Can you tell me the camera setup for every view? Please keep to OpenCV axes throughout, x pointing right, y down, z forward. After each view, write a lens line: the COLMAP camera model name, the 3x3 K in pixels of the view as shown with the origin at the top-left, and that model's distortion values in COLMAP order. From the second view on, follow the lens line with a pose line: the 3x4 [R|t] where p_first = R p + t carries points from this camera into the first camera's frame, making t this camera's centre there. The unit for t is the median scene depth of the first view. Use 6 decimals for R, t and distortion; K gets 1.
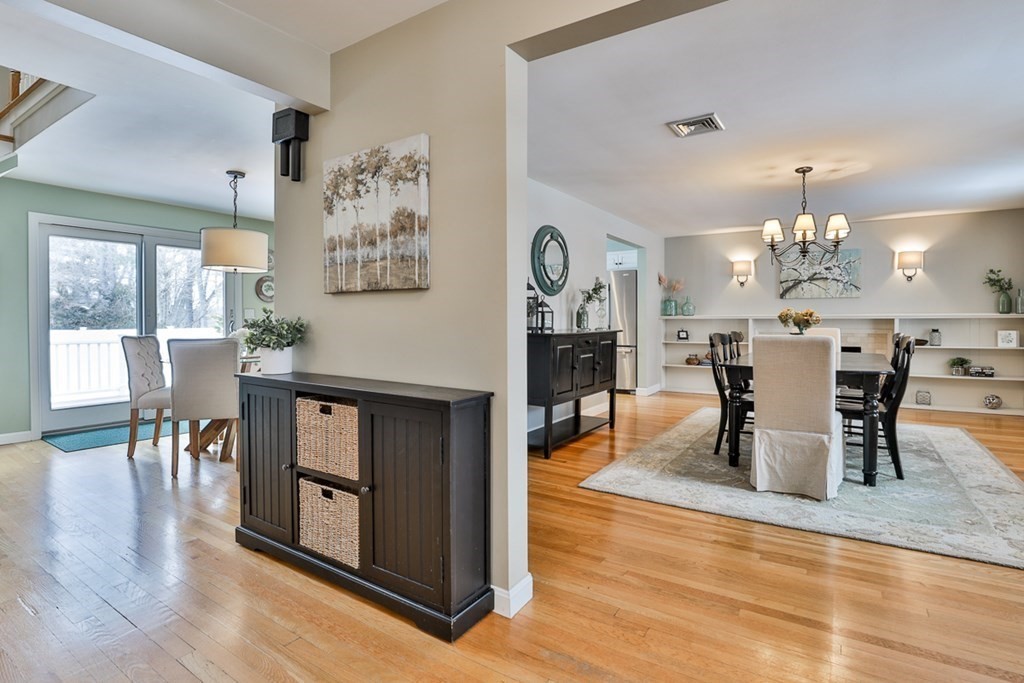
lens RADIAL K [[482.1, 0, 512.8], [0, 482.1, 325.6], [0, 0, 1]] dist [-0.037545, 0.010100]
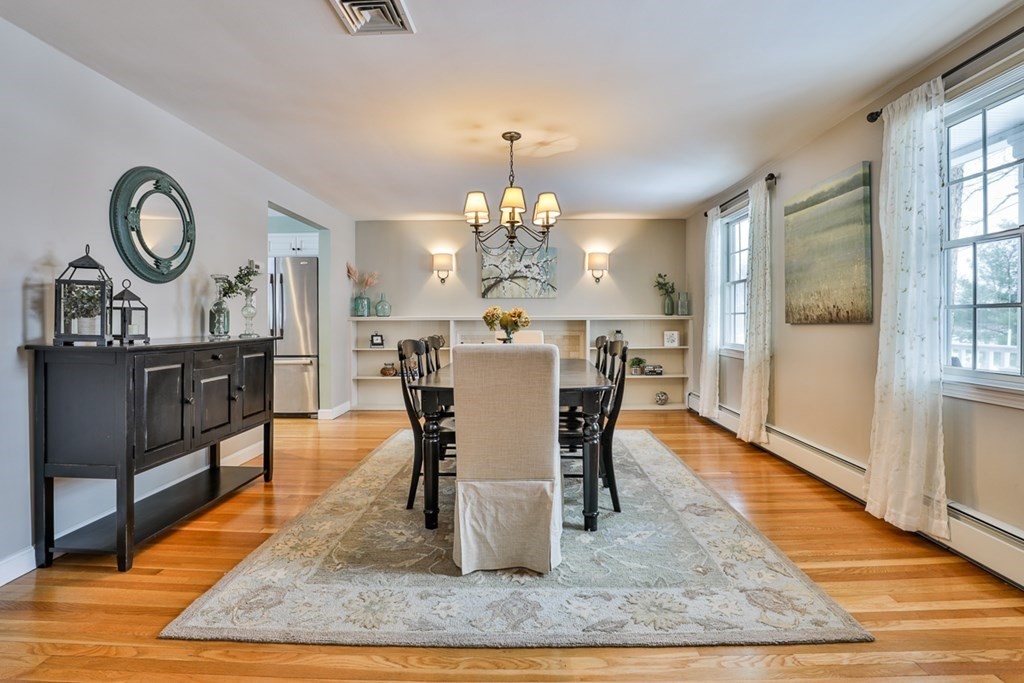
lens RADIAL K [[517.4, 0, 510.2], [0, 517.4, 325.4], [0, 0, 1]] dist [-0.046543, 0.000307]
pose [[0.840890, -0.005261, 0.541181, 0.128764], [0.007807, 0.999967, -0.002410, -0.003118], [-0.541150, 0.006251, 0.840903, 0.251667]]
